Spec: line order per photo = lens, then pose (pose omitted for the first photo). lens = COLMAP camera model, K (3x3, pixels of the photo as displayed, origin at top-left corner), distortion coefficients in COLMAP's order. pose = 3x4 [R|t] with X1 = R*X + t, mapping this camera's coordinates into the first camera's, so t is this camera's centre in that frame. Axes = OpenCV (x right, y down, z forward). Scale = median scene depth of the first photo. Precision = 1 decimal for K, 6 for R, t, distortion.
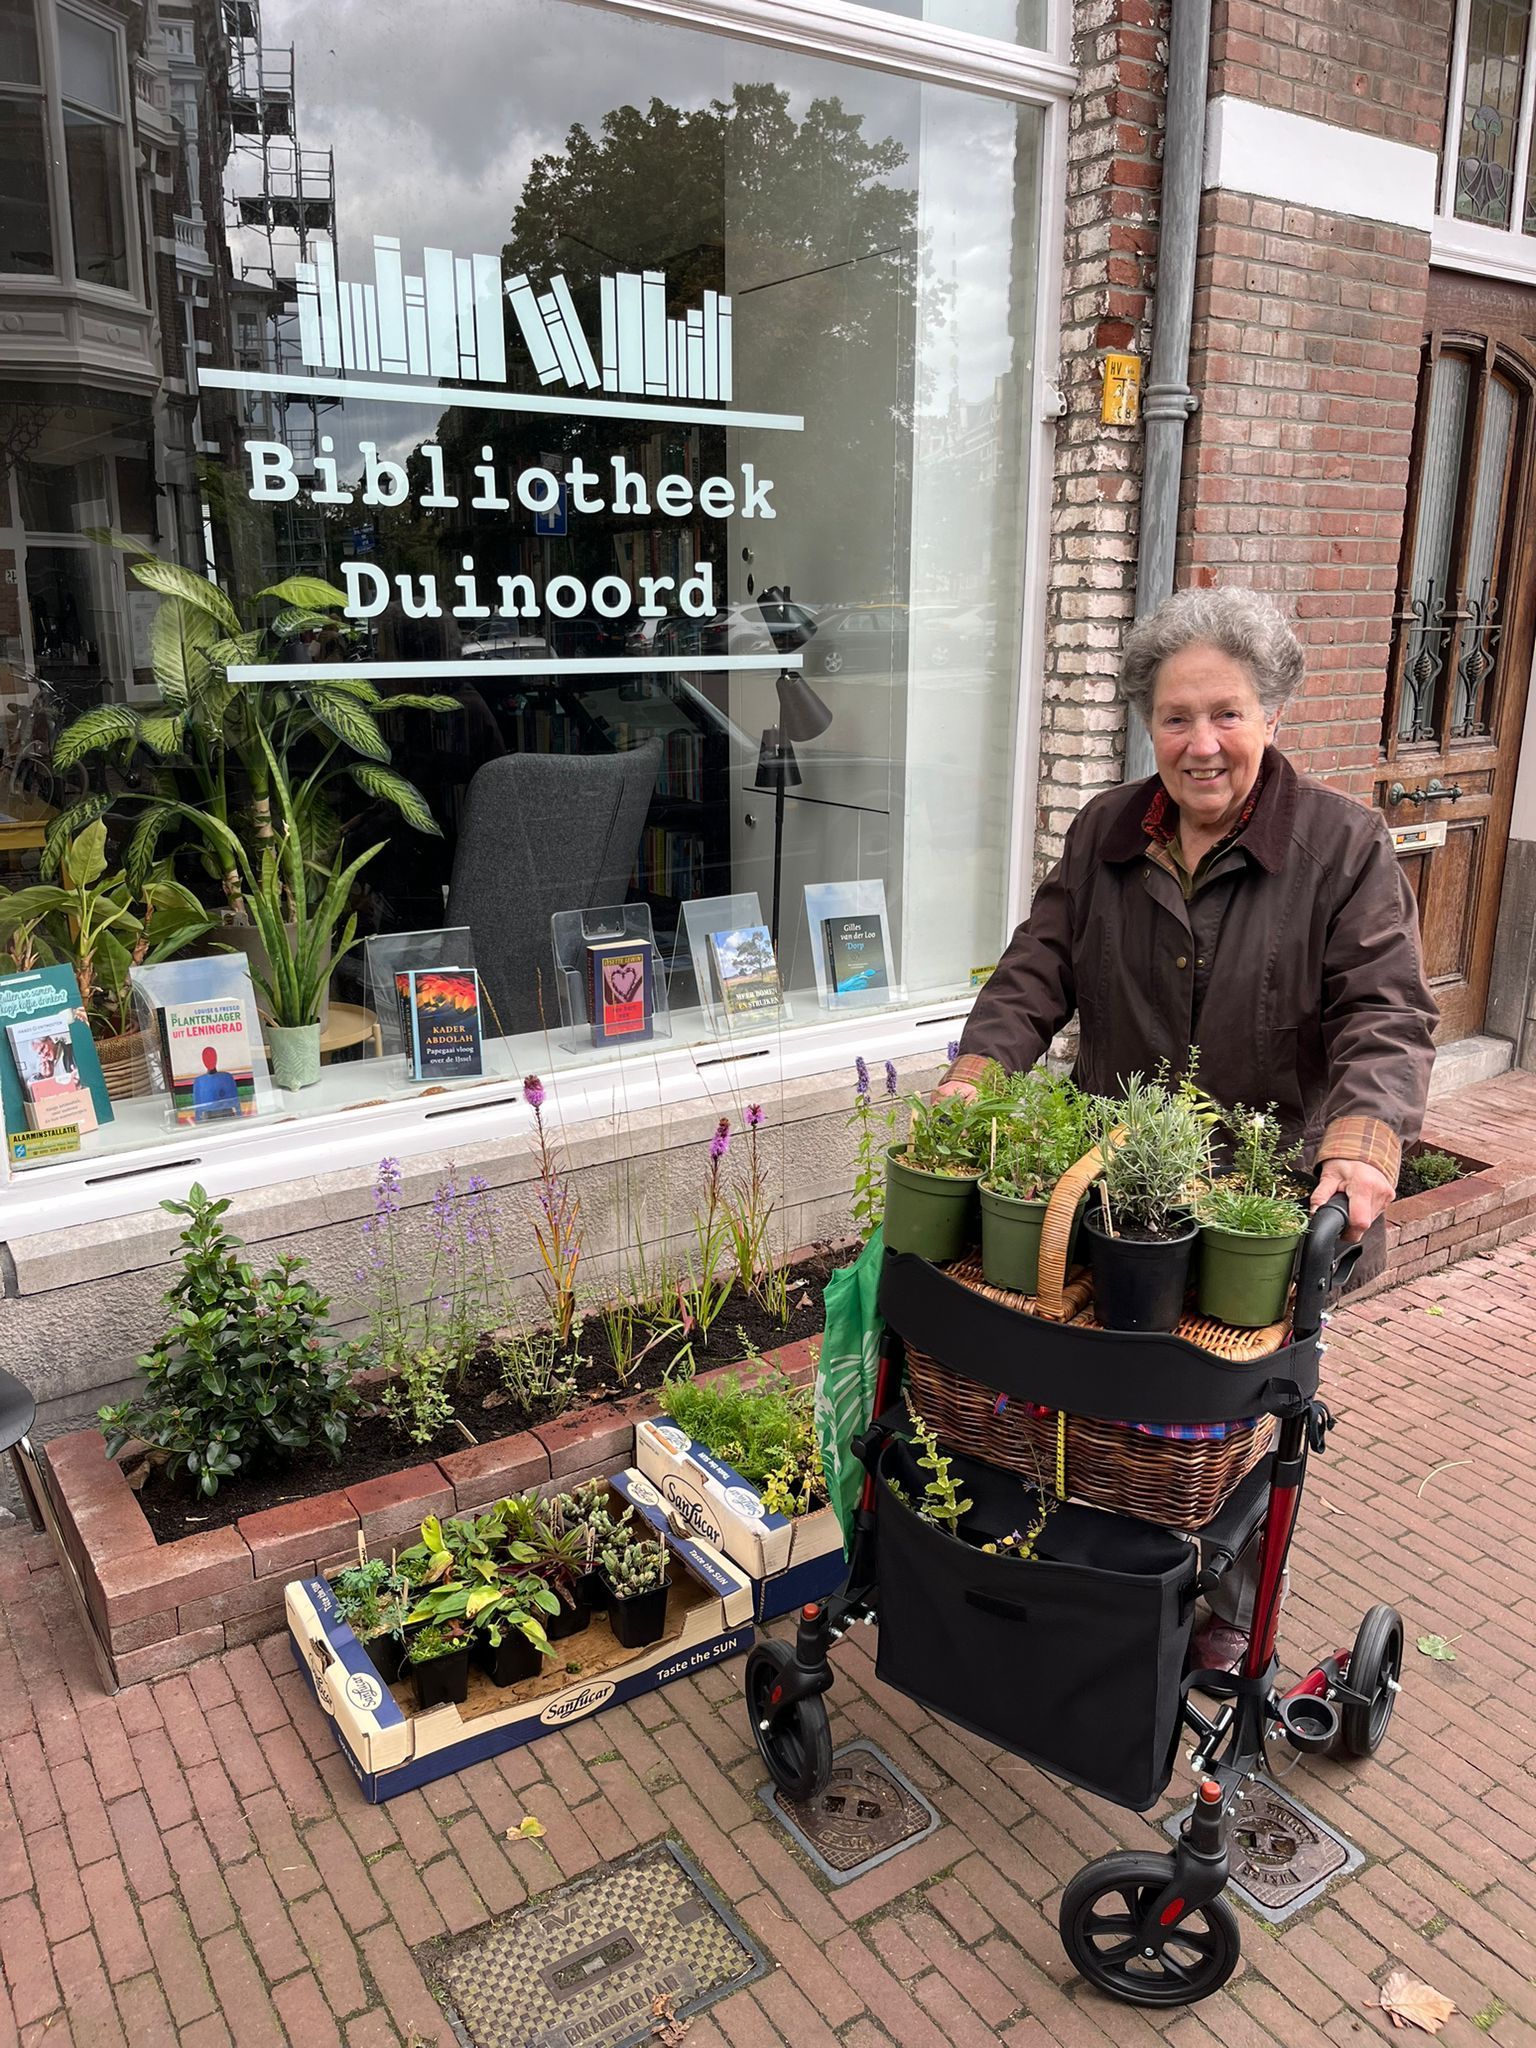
lens RADIAL K [[1525.2, 0, 766.4], [0, 1525.2, 1059.5], [0, 0, 1]] dist [-0.009553, -0.006203]
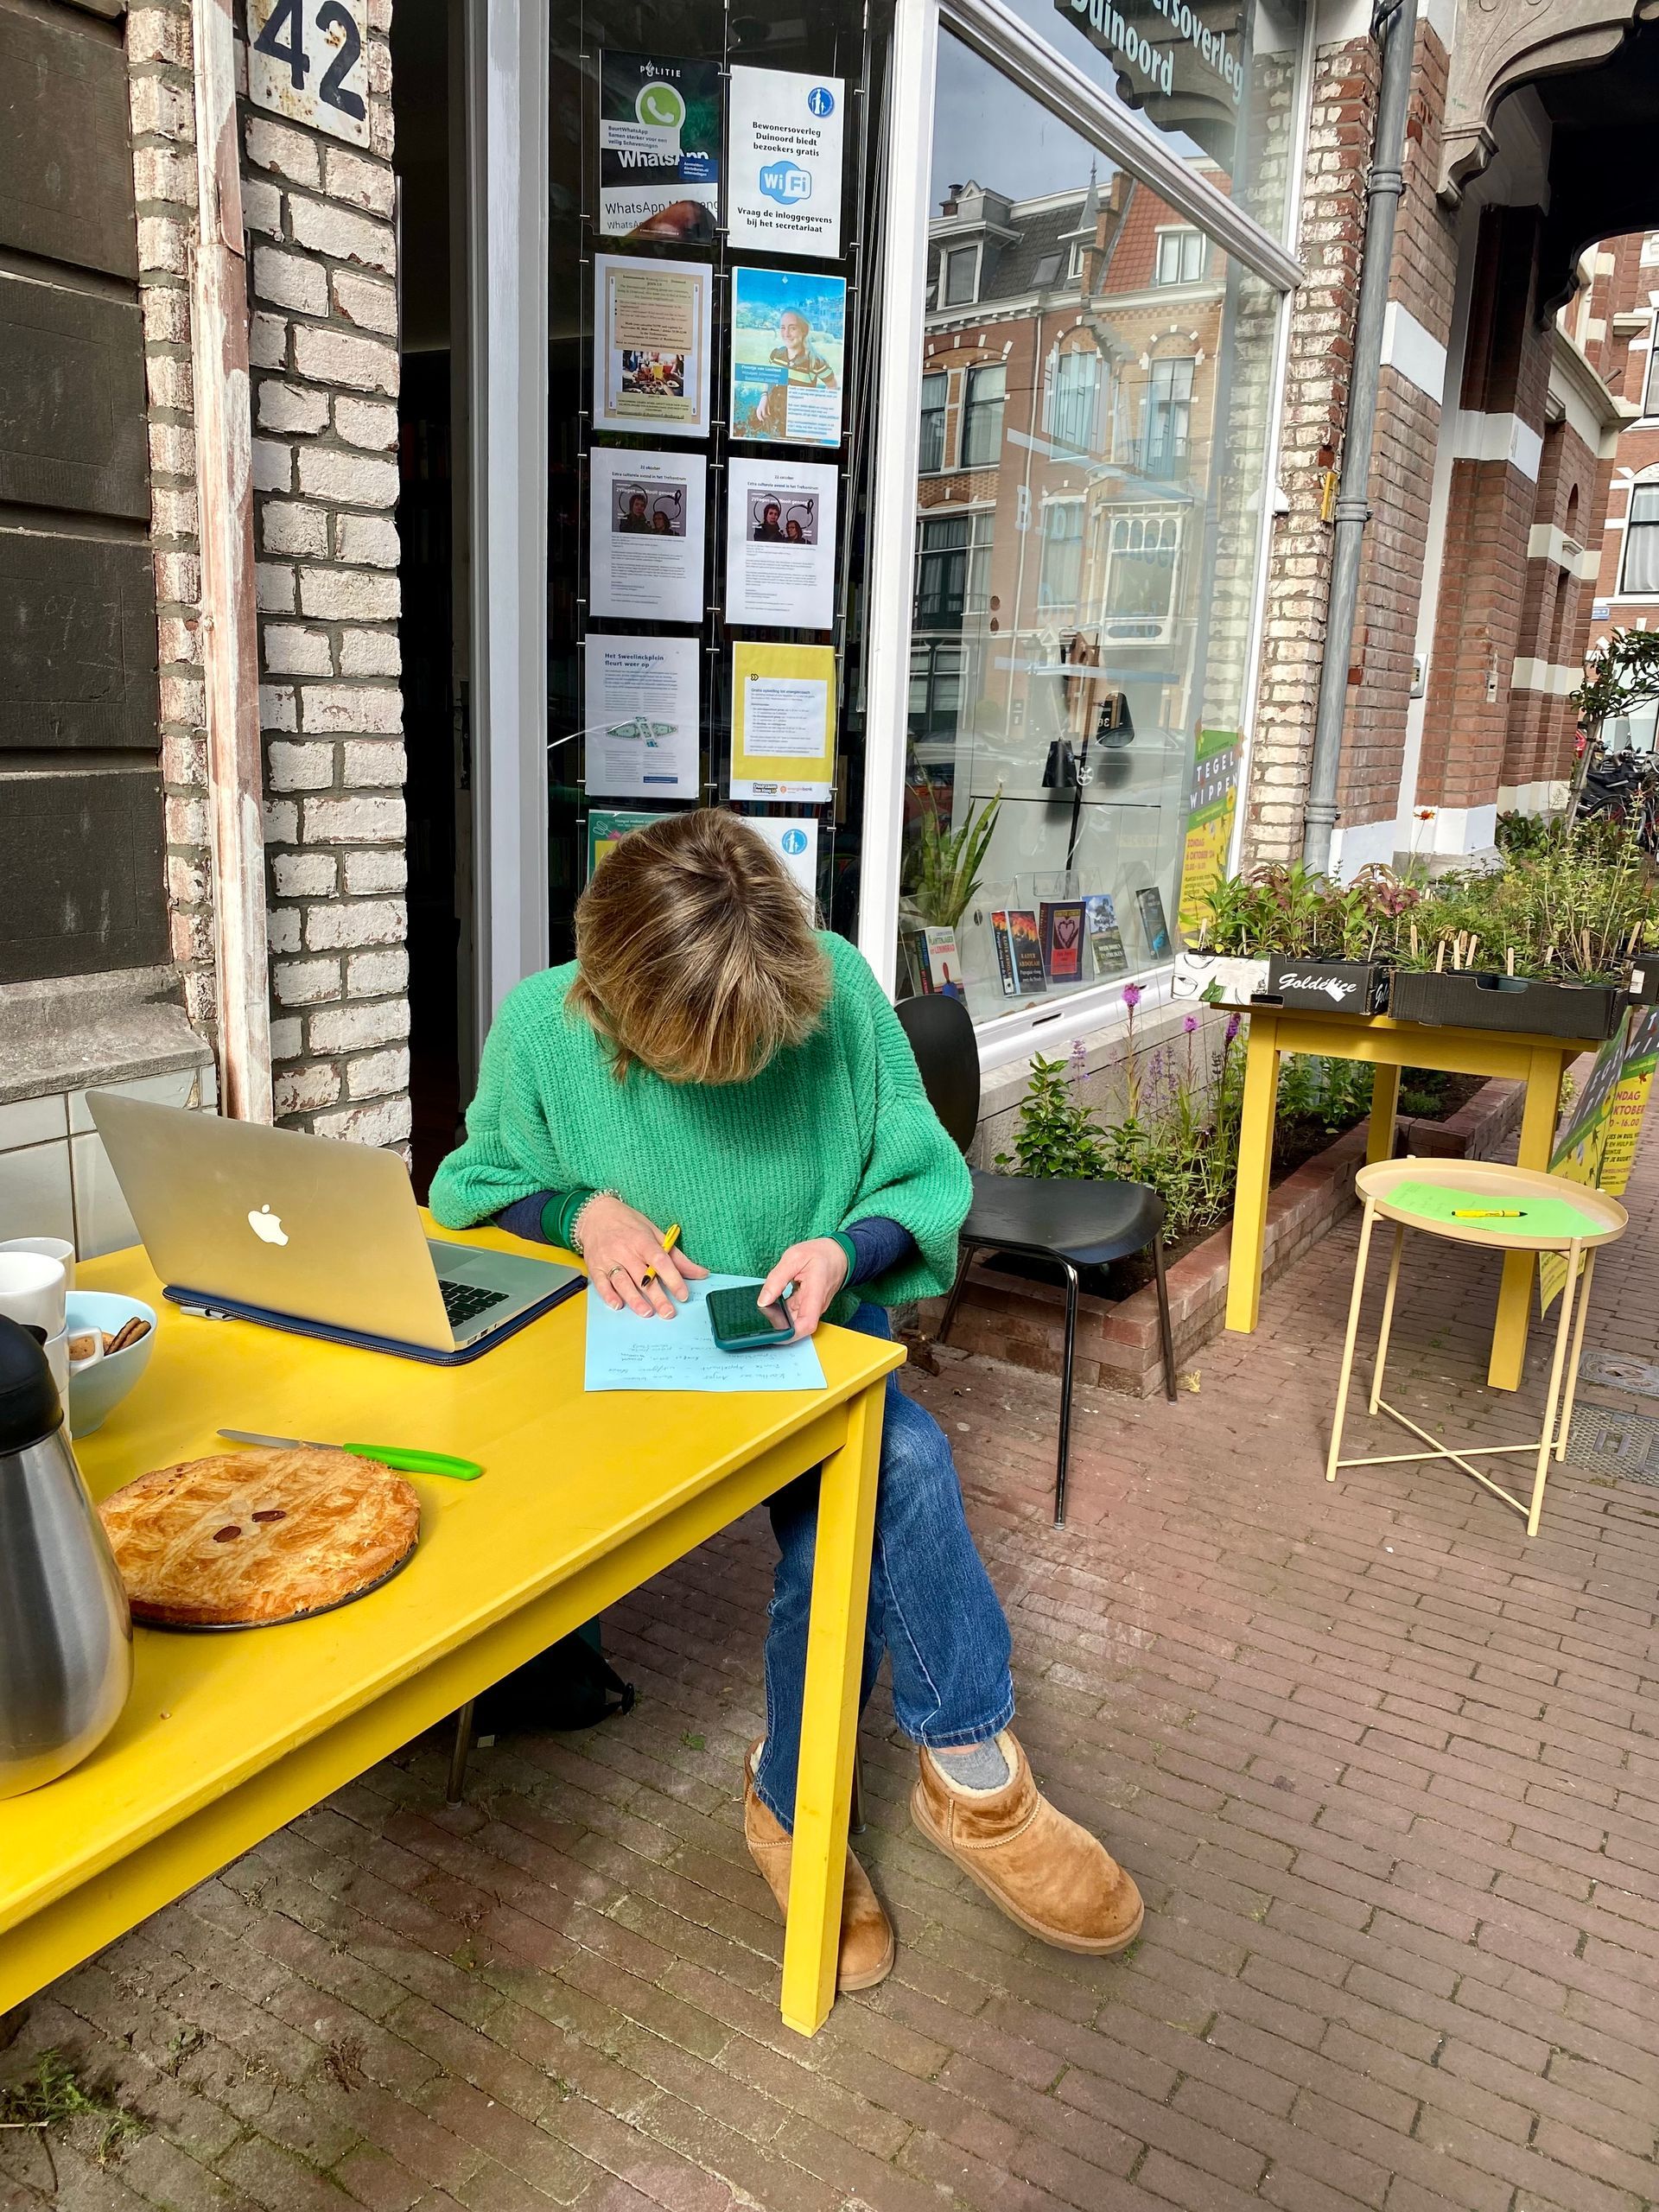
lens RADIAL K [[1721.7, 0, 829.5], [0, 1721.7, 1106.0], [0, 0, 1]] dist [0.003068, 0.006961]
pose [[0.896979, -0.070943, 0.436343, -0.877274], [0.099015, 0.994203, -0.041899, 0.128949], [-0.430841, 0.080787, 0.898804, -0.167198]]
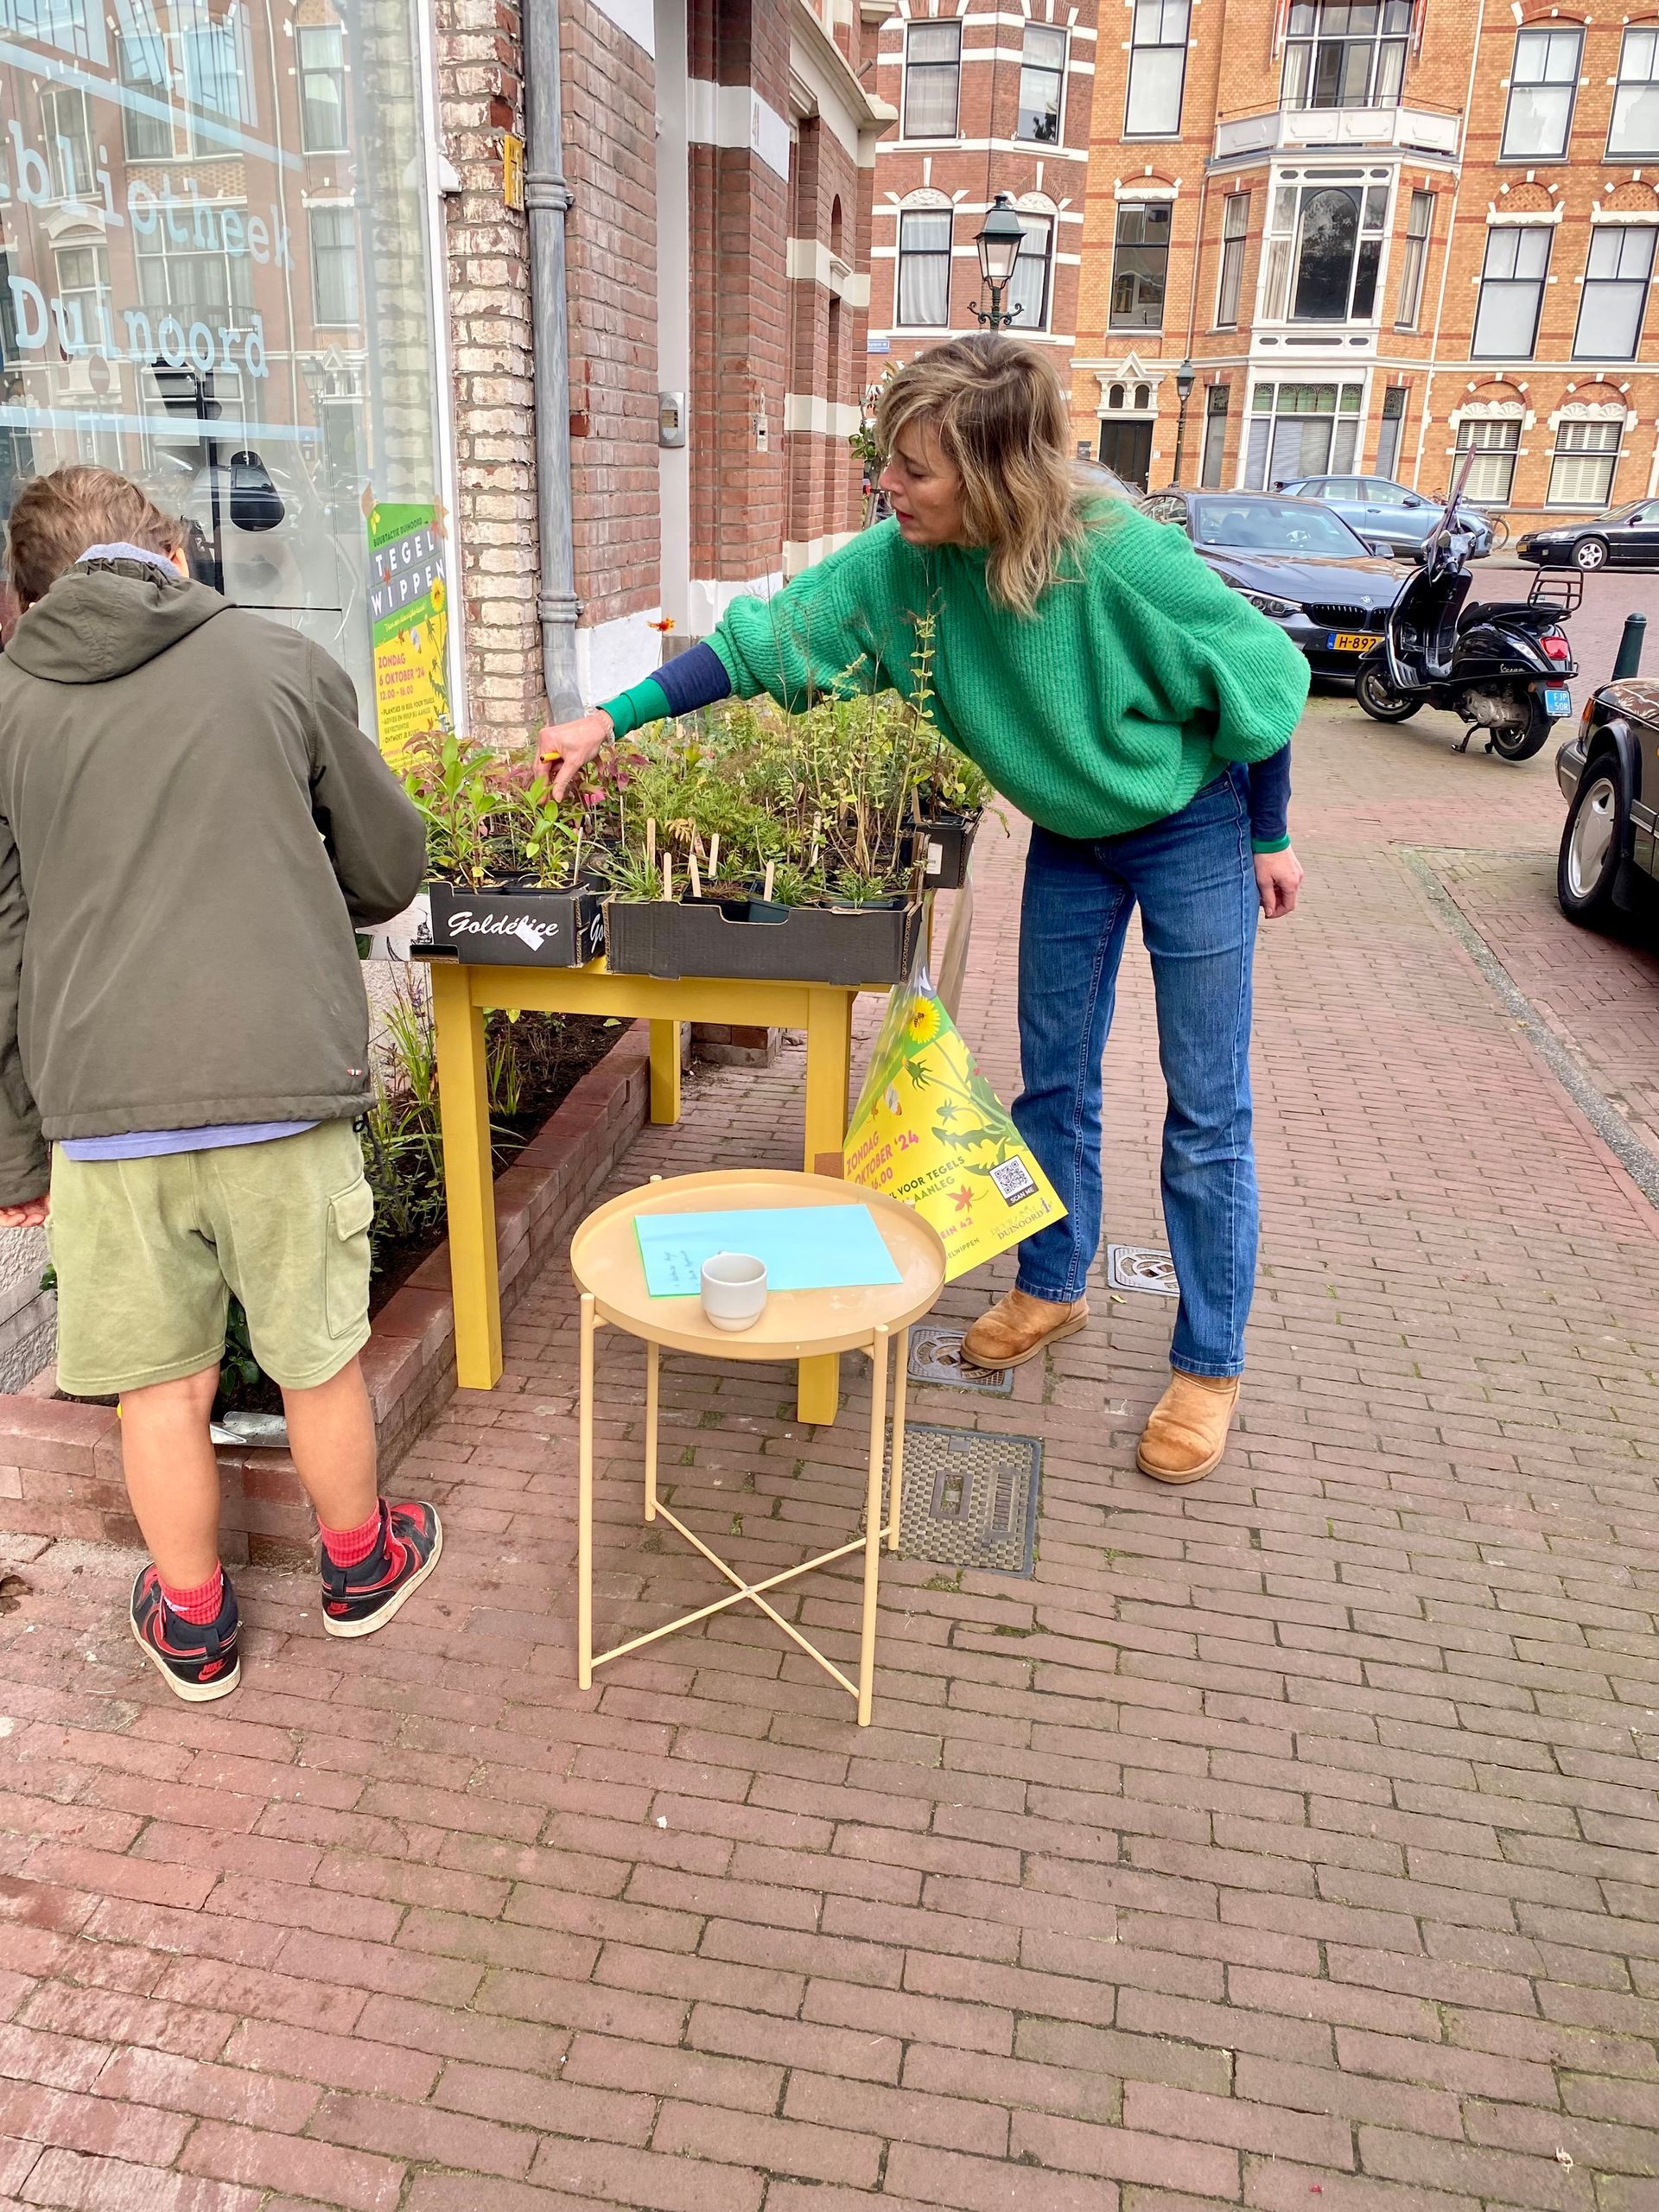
lens RADIAL K [[1664.0, 0, 829.5], [0, 1664.0, 1106.0], [0, 0, 1]] dist [0.031156, -0.036700]
pose [[0.672108, -0.249978, 0.696980, -0.557264], [0.193793, 0.967865, 0.160257, 0.030815], [-0.714643, 0.027360, 0.698954, 0.068038]]
